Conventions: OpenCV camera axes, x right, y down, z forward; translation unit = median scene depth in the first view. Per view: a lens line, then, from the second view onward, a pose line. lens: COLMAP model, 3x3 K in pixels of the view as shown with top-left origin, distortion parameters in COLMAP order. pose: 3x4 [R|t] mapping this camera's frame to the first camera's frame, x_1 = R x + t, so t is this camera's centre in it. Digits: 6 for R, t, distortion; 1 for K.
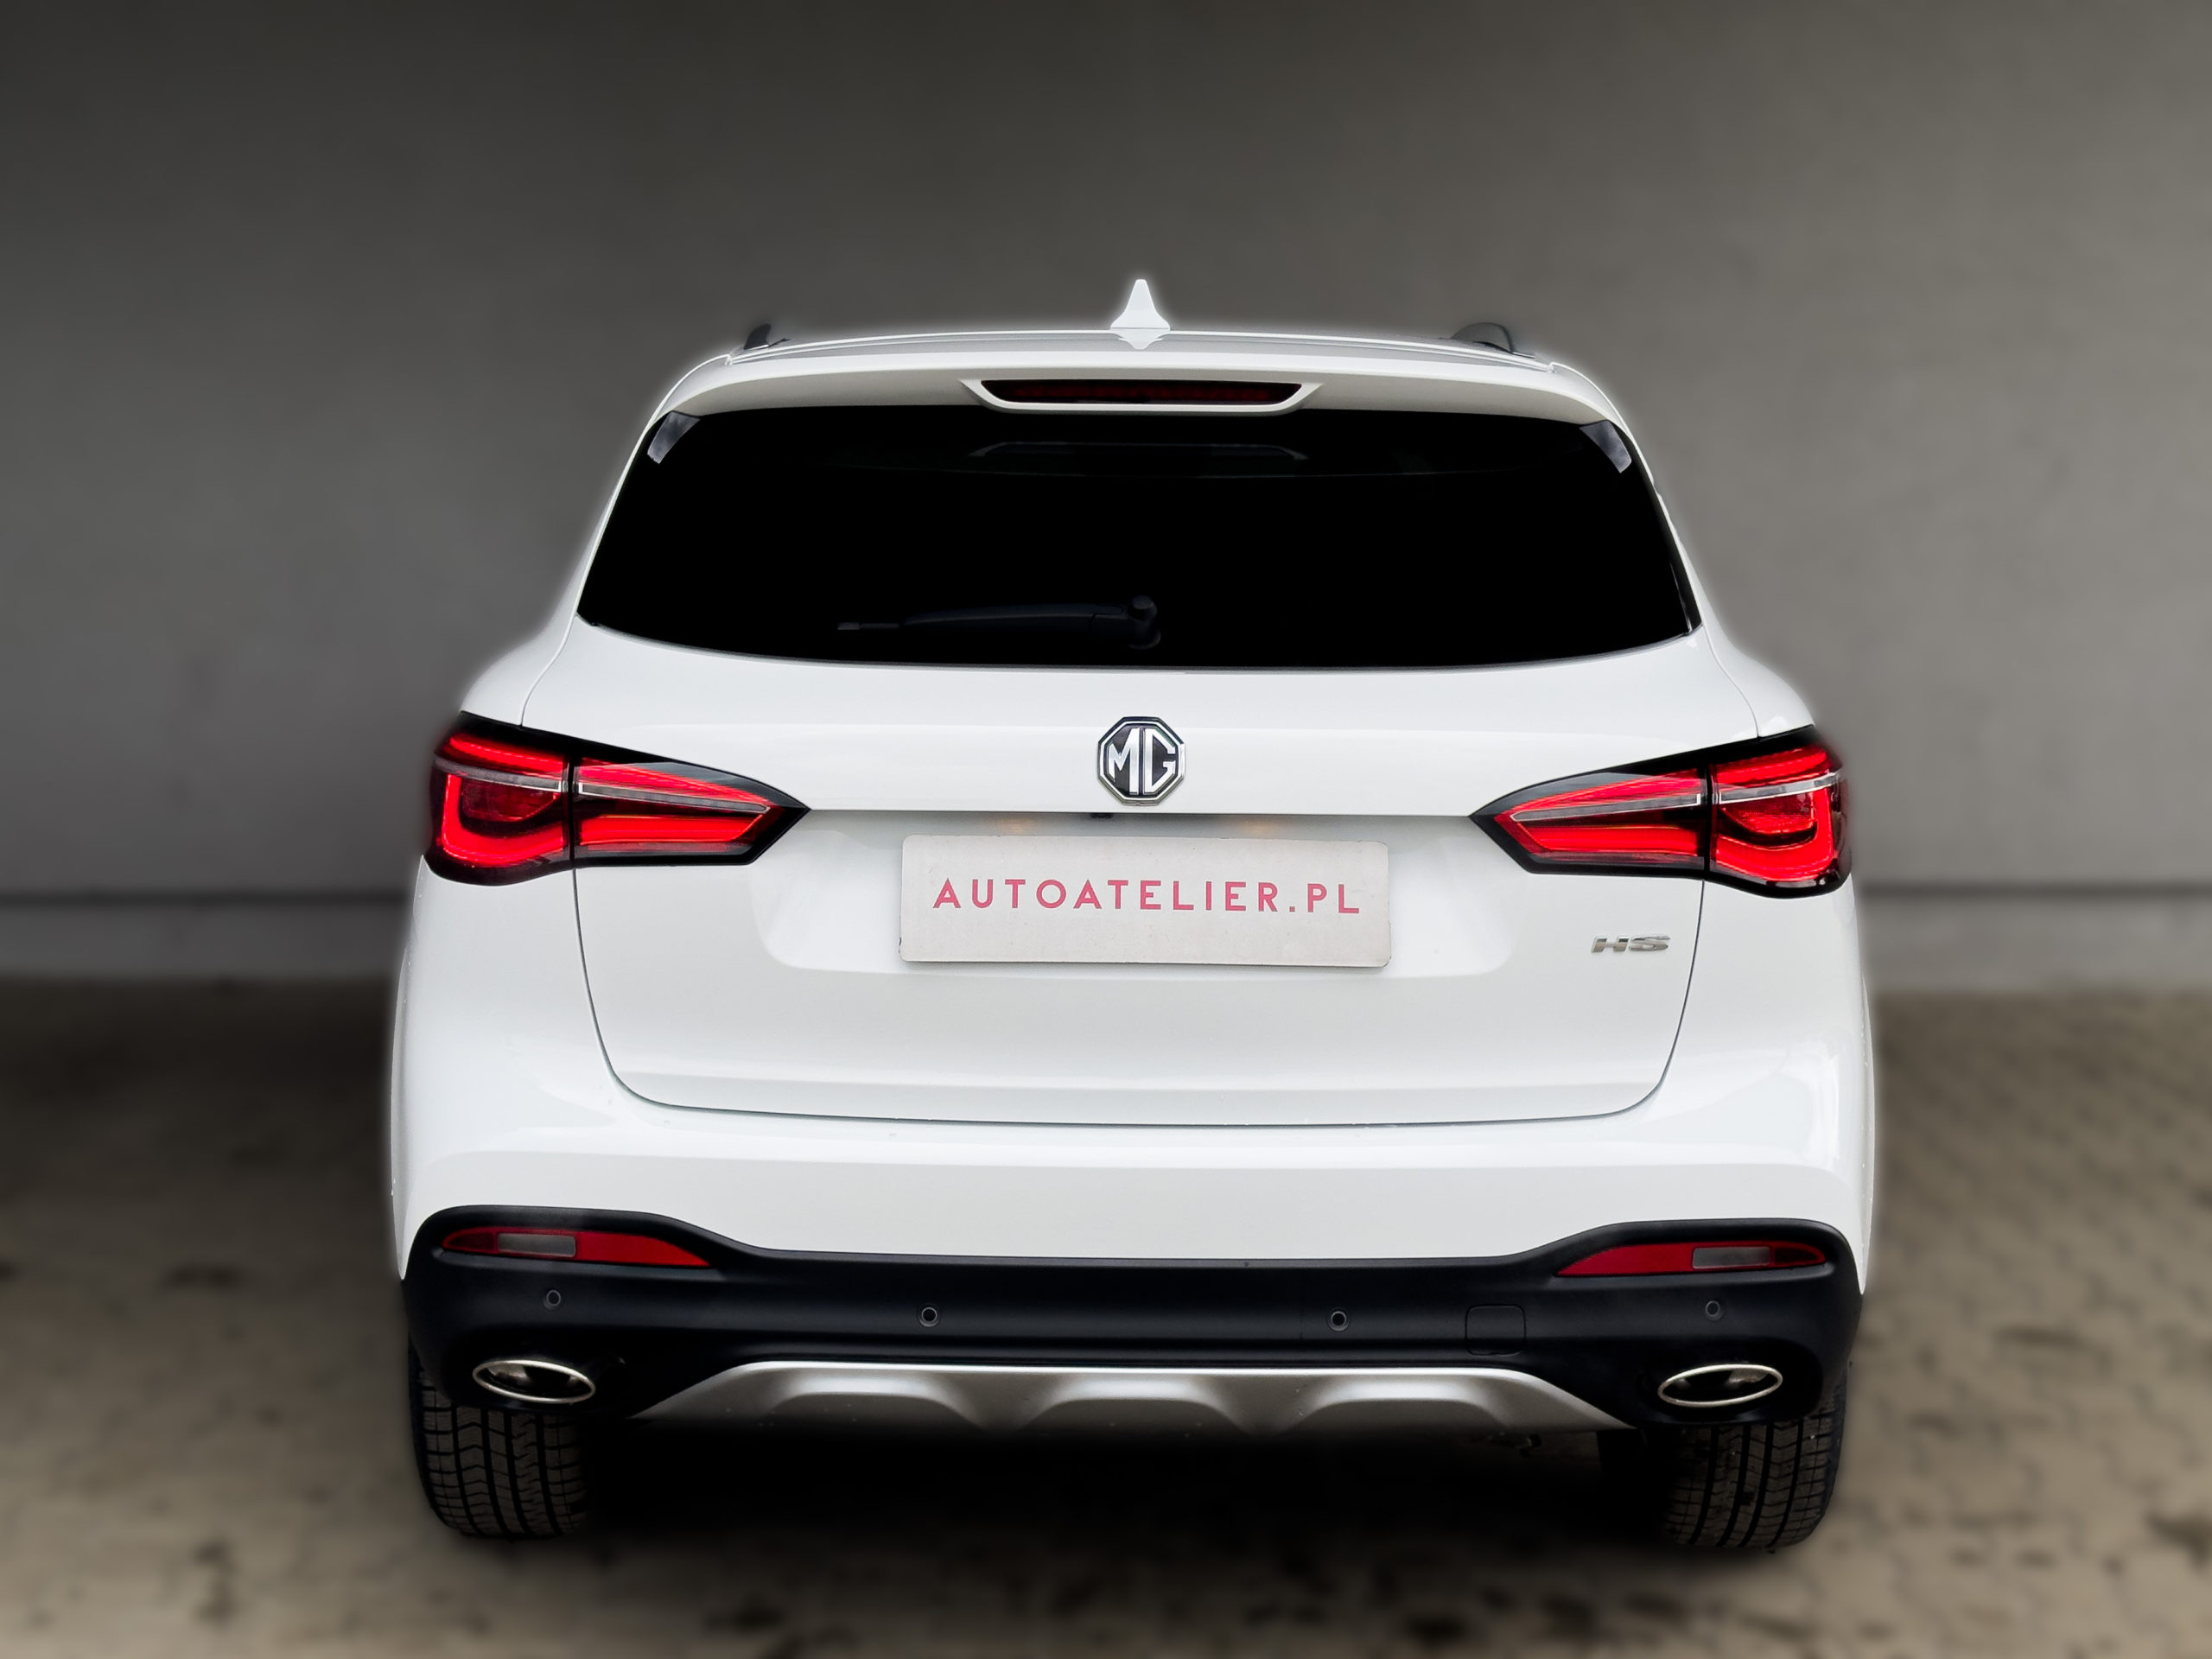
lens RADIAL K [[3013.3, 0, 1106.0], [0, 3013.3, 829.5], [0, 0, 1]] dist [0.175089, -1.073120]
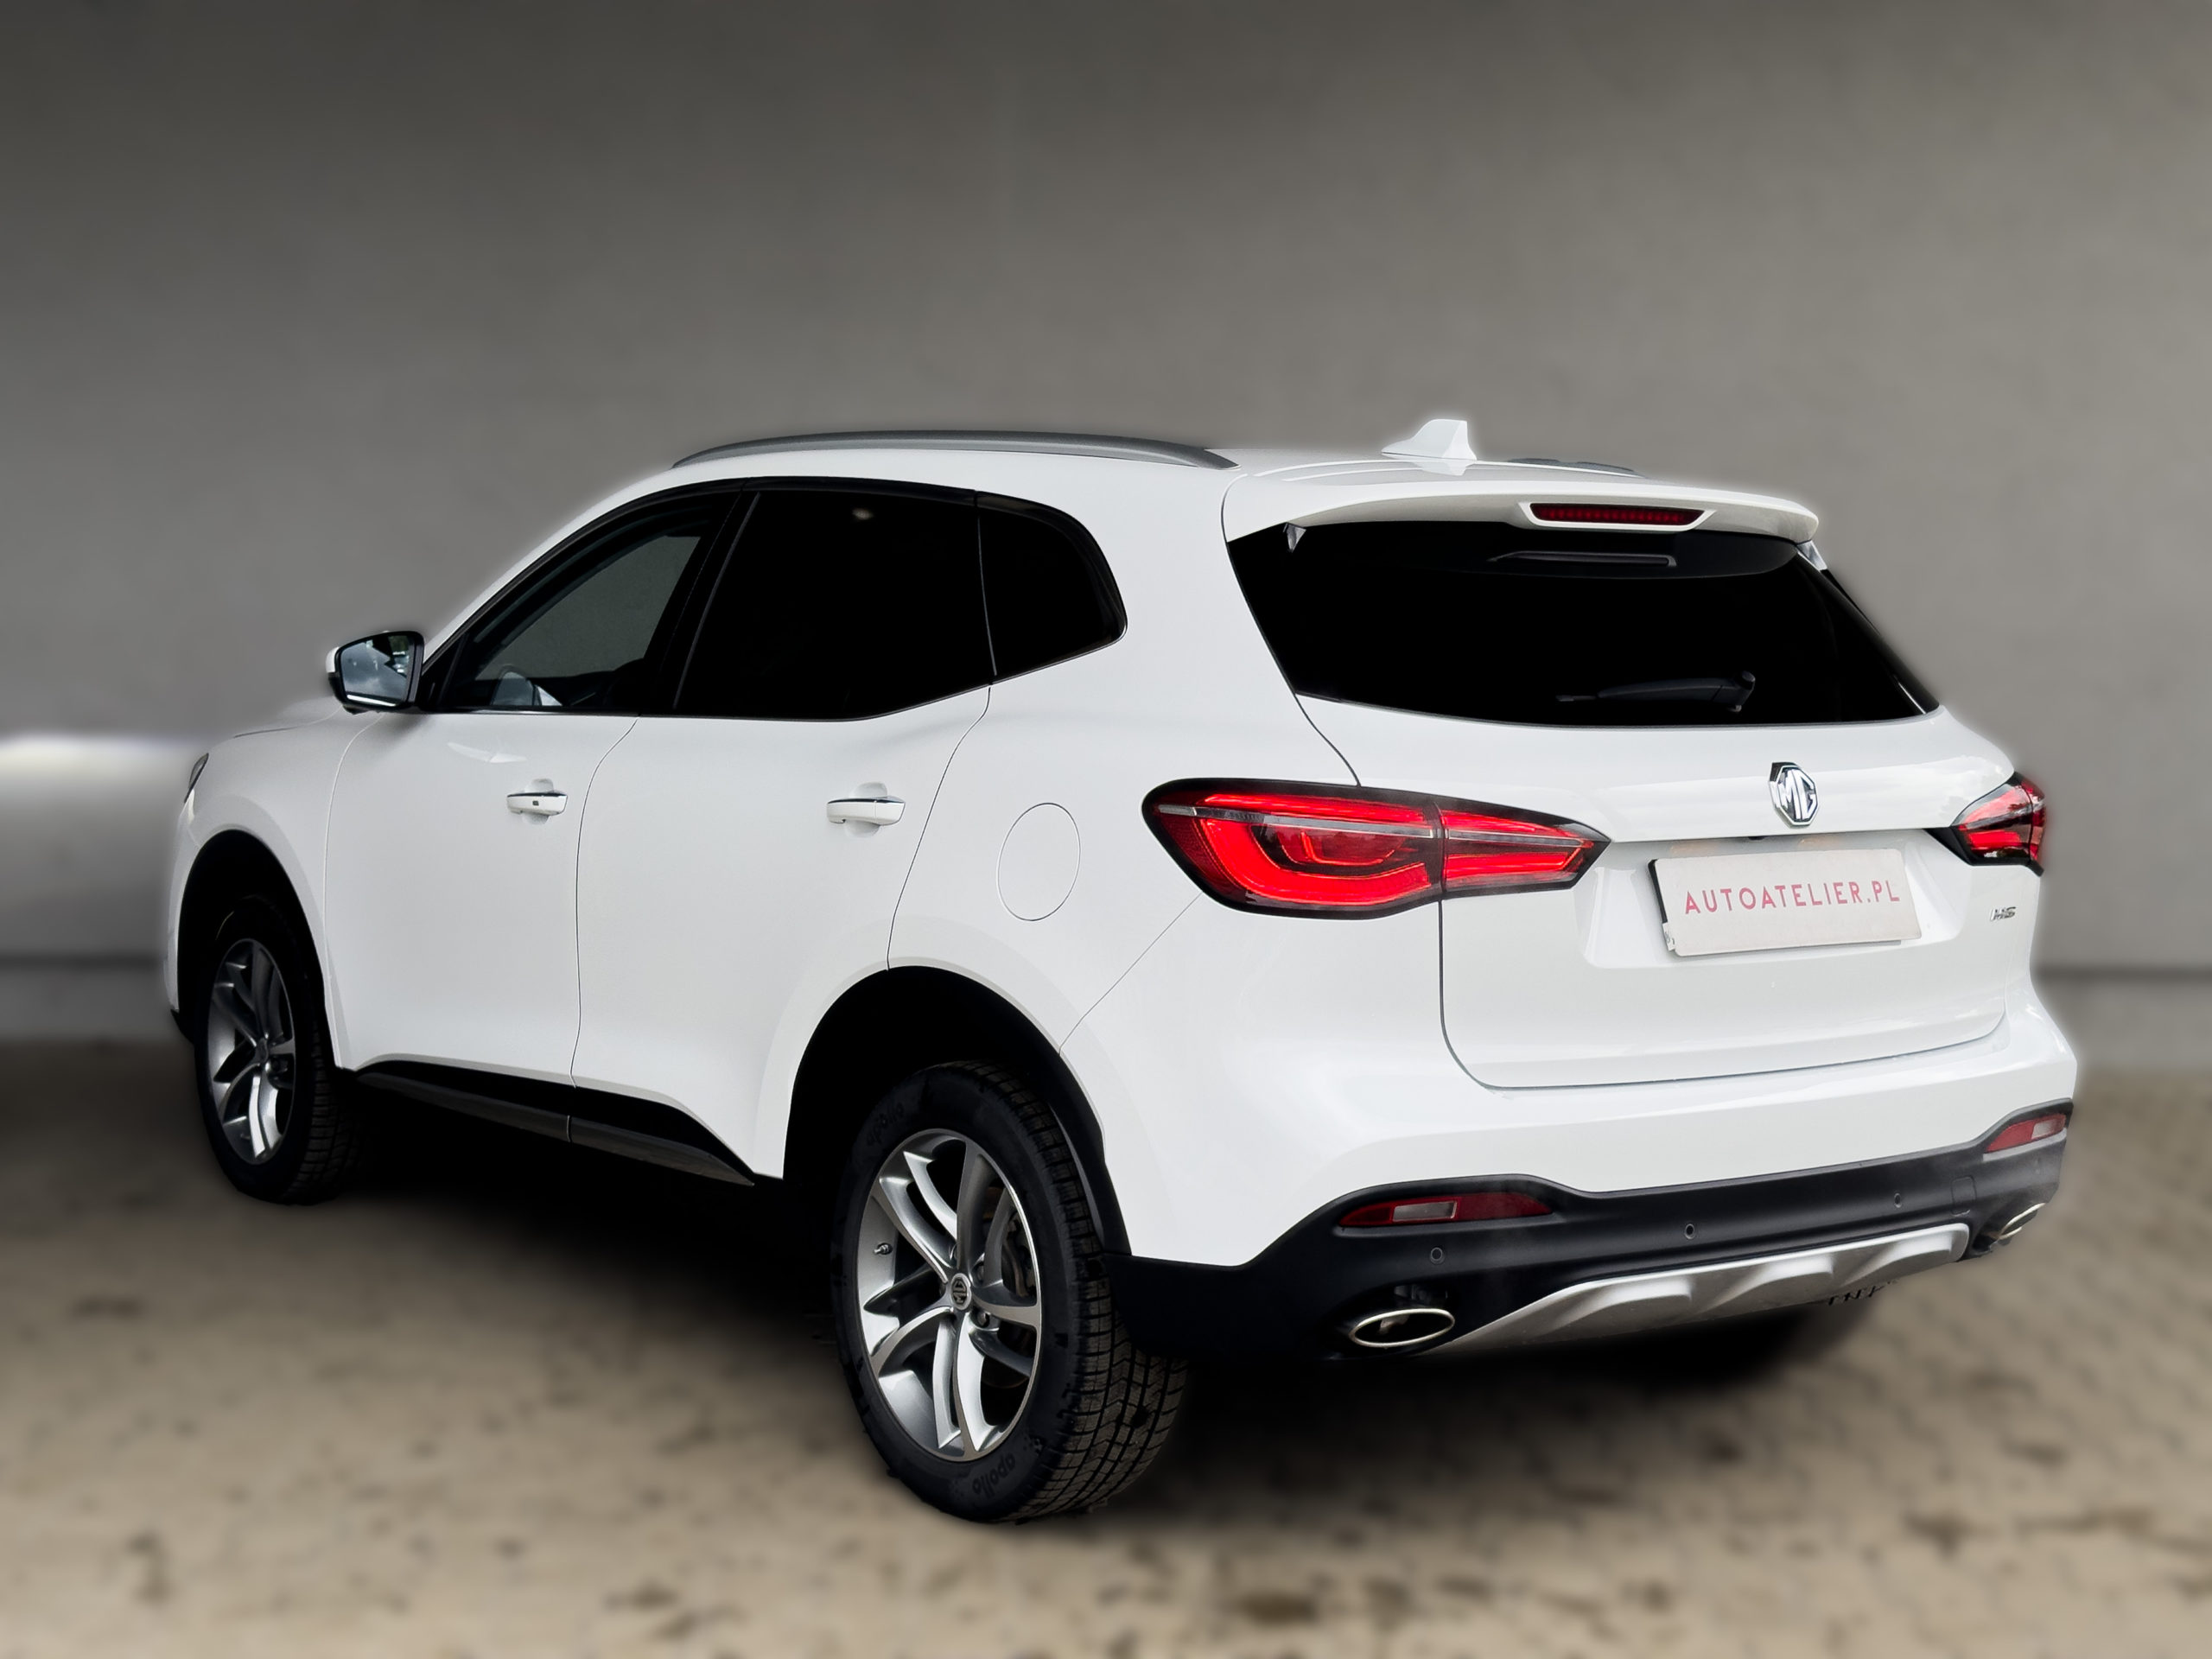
lens RADIAL K [[3147.4, 0, 1106.0], [0, 3147.4, 829.5], [0, 0, 1]] dist [-0.131430, -0.044562]
pose [[0.835906, -0.042409, 0.547232, -0.981827], [0.059024, 0.998174, -0.012805, -0.007514], [-0.545689, 0.043004, 0.836883, 0.012269]]
